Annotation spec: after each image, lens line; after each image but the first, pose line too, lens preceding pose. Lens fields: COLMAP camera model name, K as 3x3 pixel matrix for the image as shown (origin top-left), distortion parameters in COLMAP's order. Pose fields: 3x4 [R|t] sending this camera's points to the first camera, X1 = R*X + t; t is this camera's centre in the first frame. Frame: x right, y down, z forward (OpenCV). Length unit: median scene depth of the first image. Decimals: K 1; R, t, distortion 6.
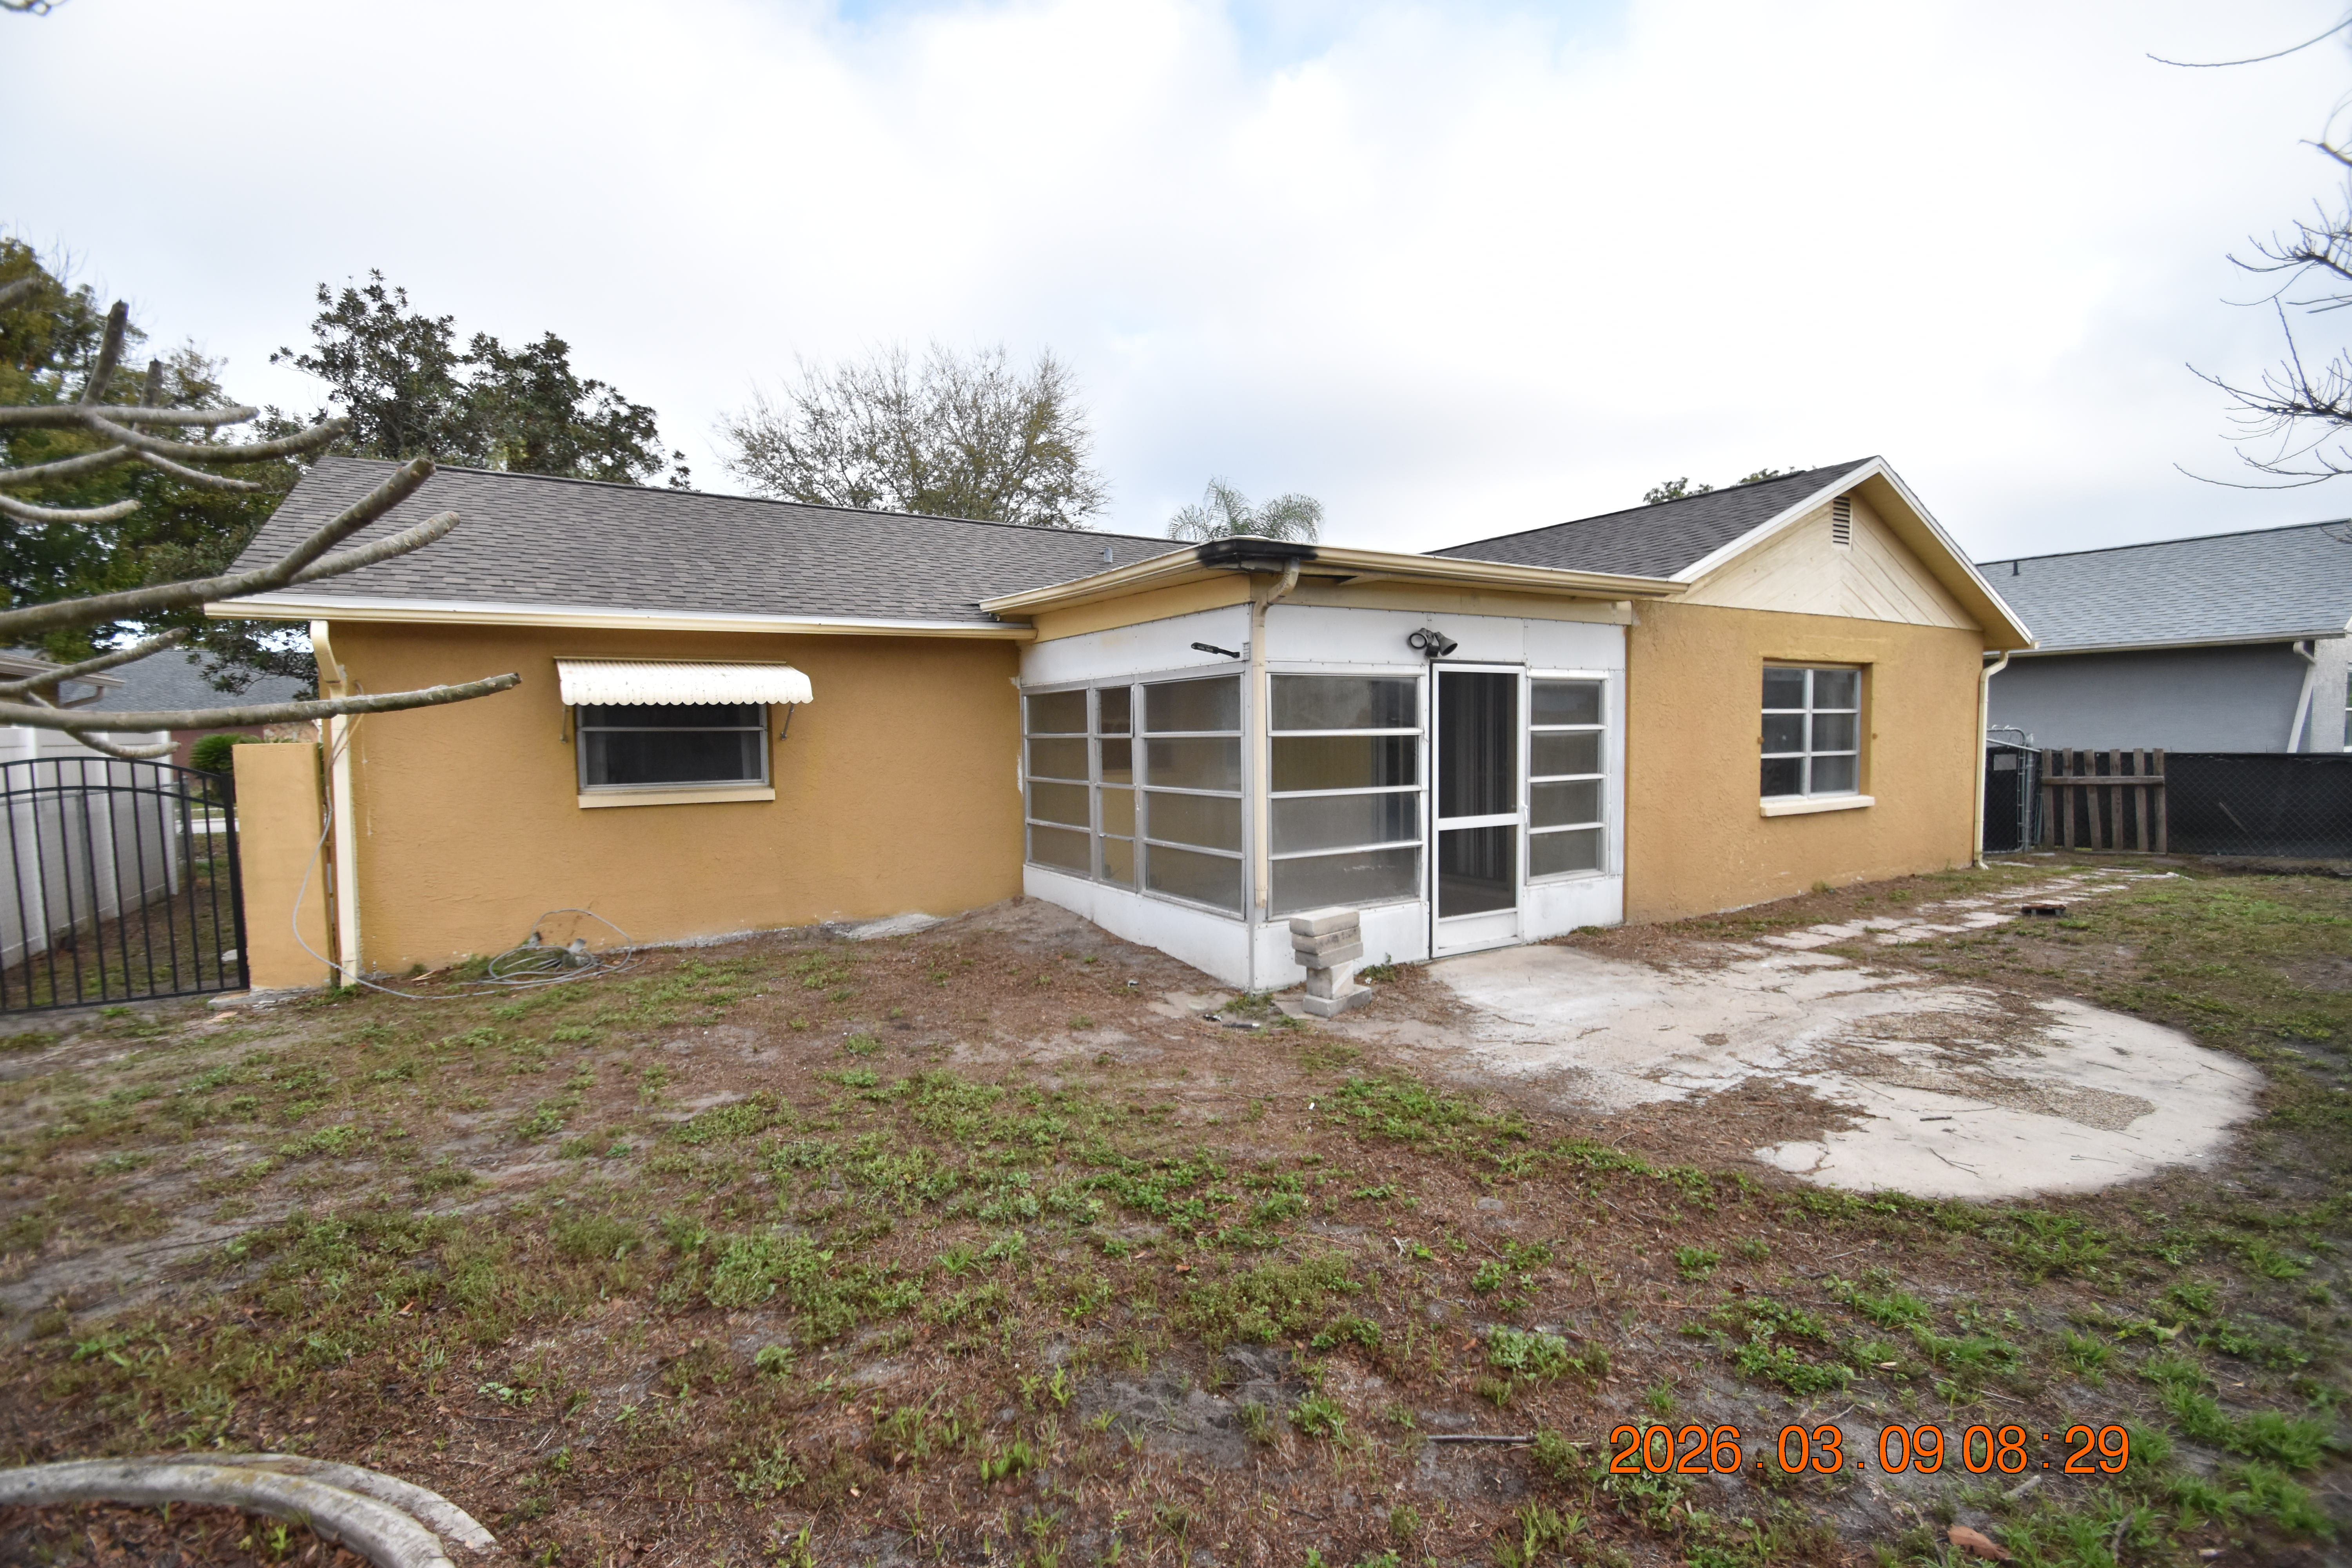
lens RADIAL K [[1030.4, 0, 1172.5], [0, 1030.4, 796.0], [0, 0, 1]] dist [0.017871, -0.018412]
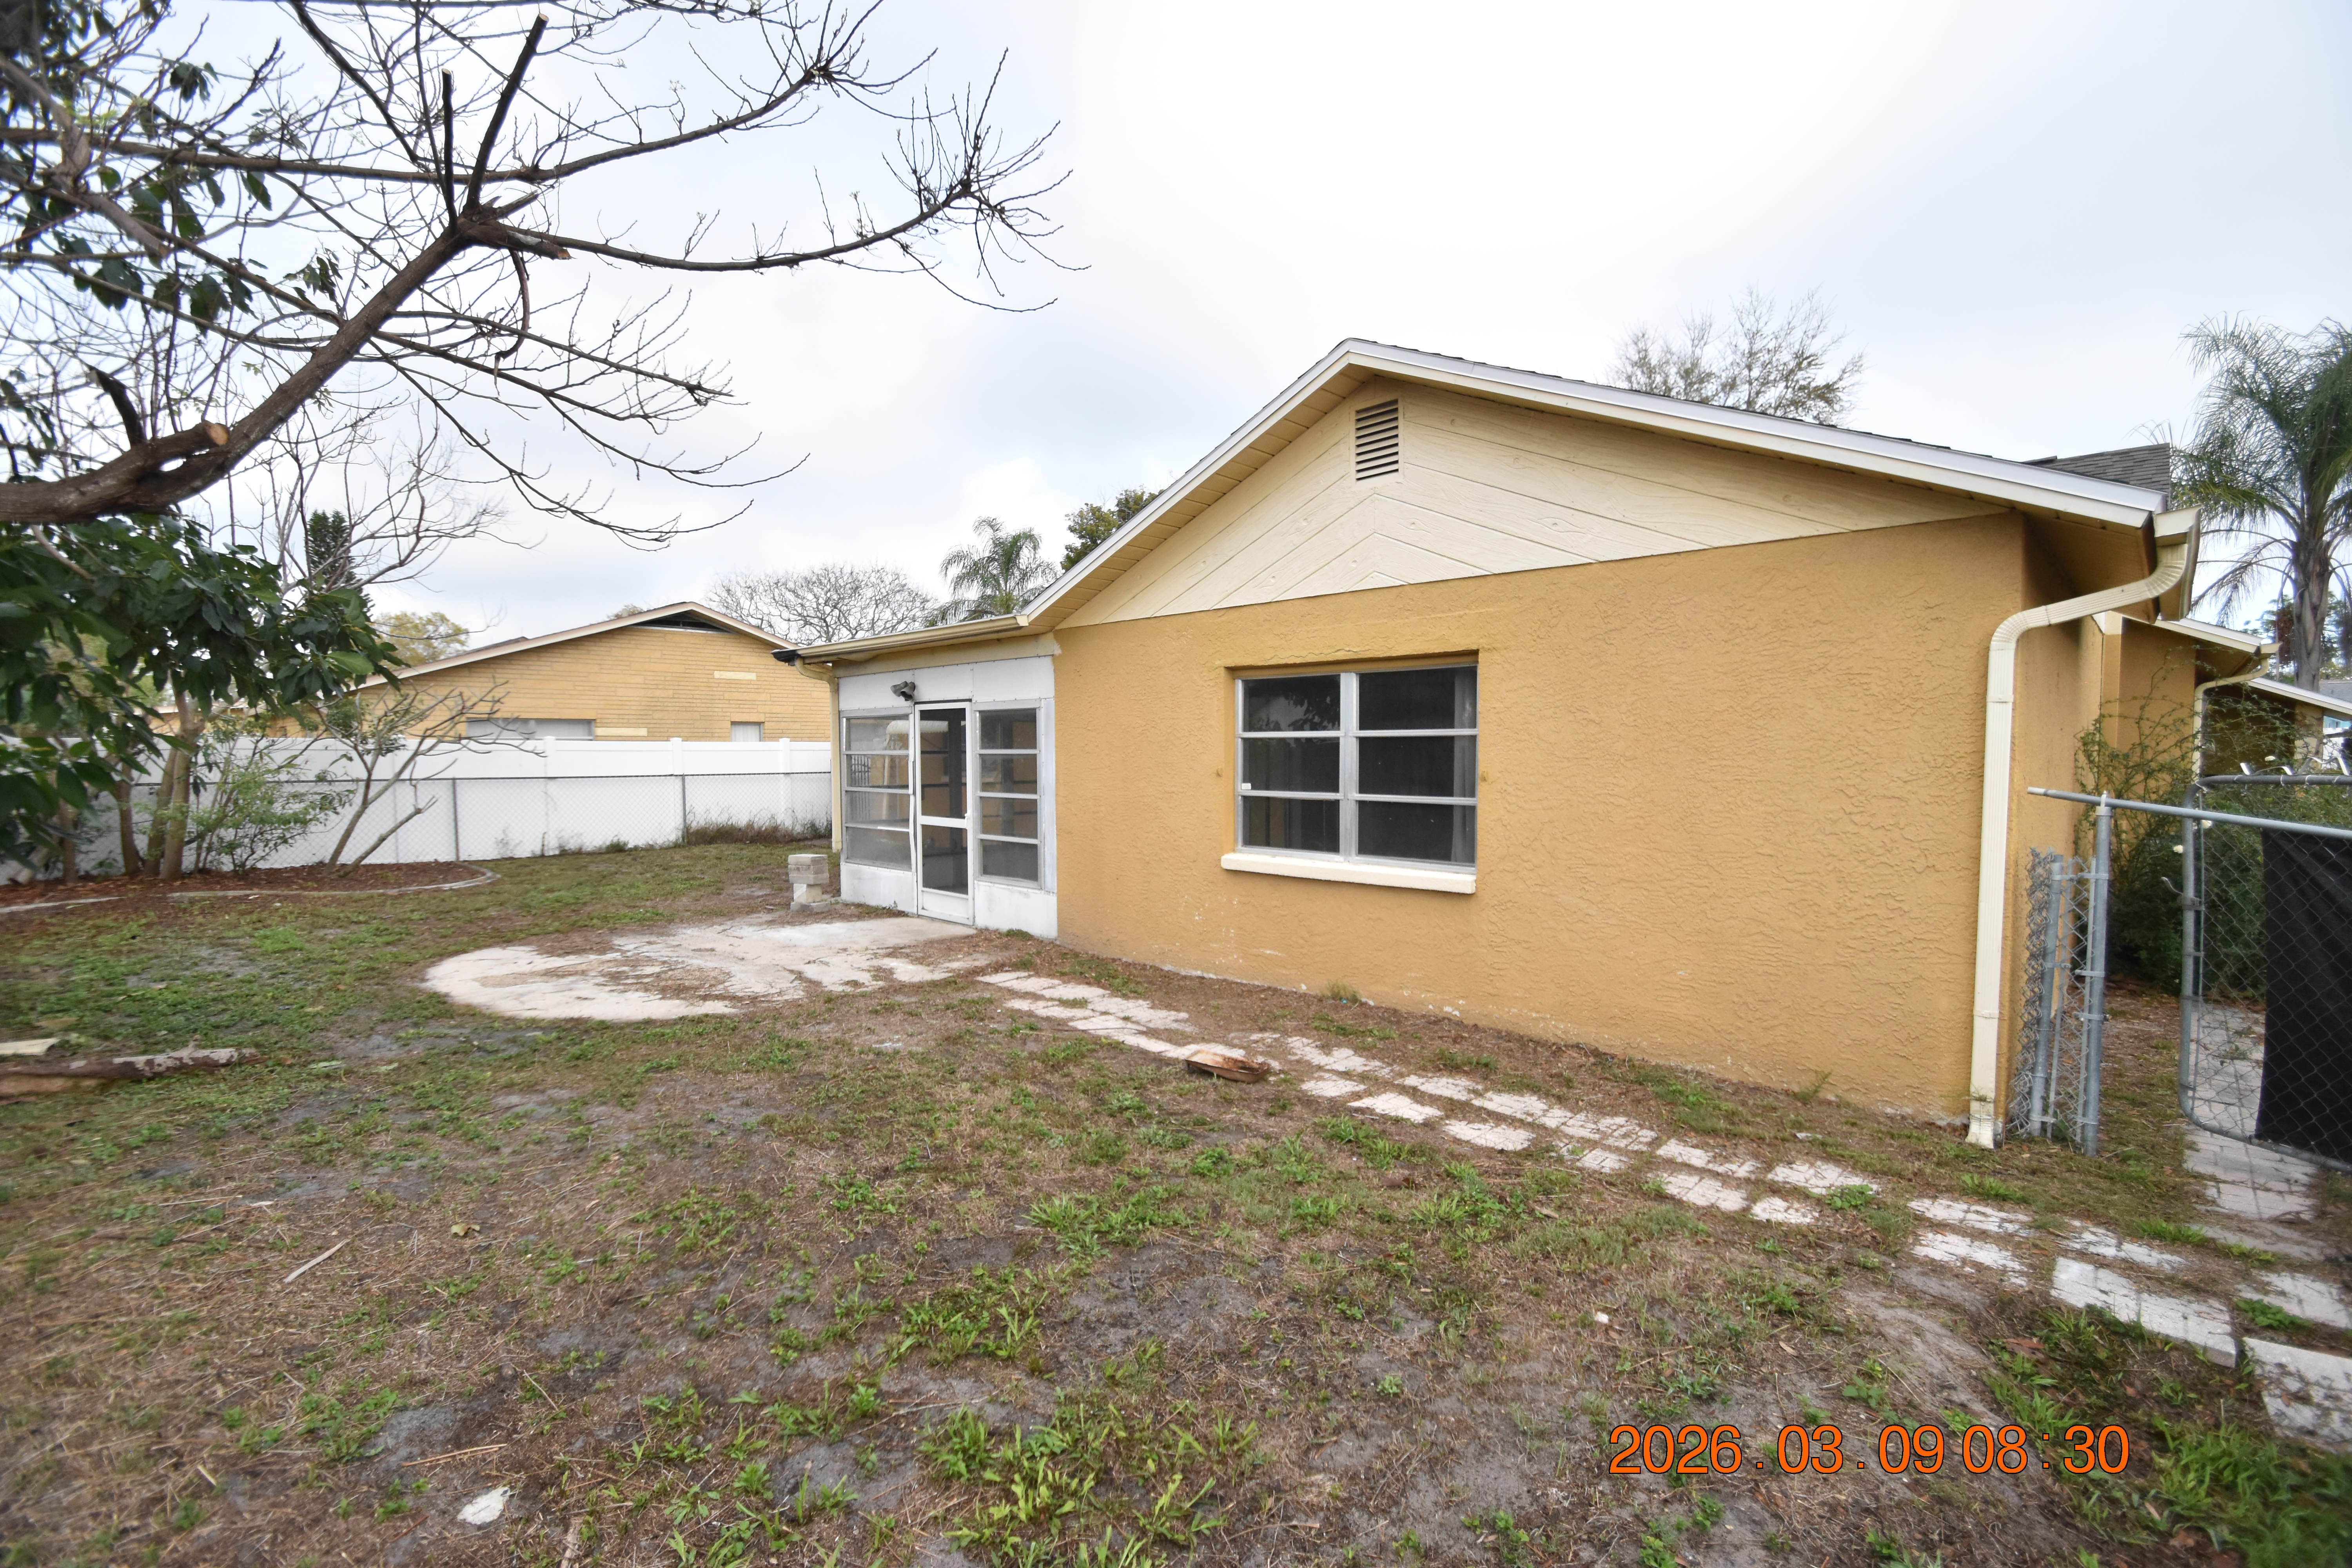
lens RADIAL K [[1030.4, 0, 1172.5], [0, 1030.4, 796.0], [0, 0, 1]] dist [0.017871, -0.018412]
pose [[0.270601, 0.082802, -0.959124, 1.503322], [-0.029927, 0.996536, 0.077588, -0.109277], [0.962226, 0.007709, 0.272141, 0.852420]]
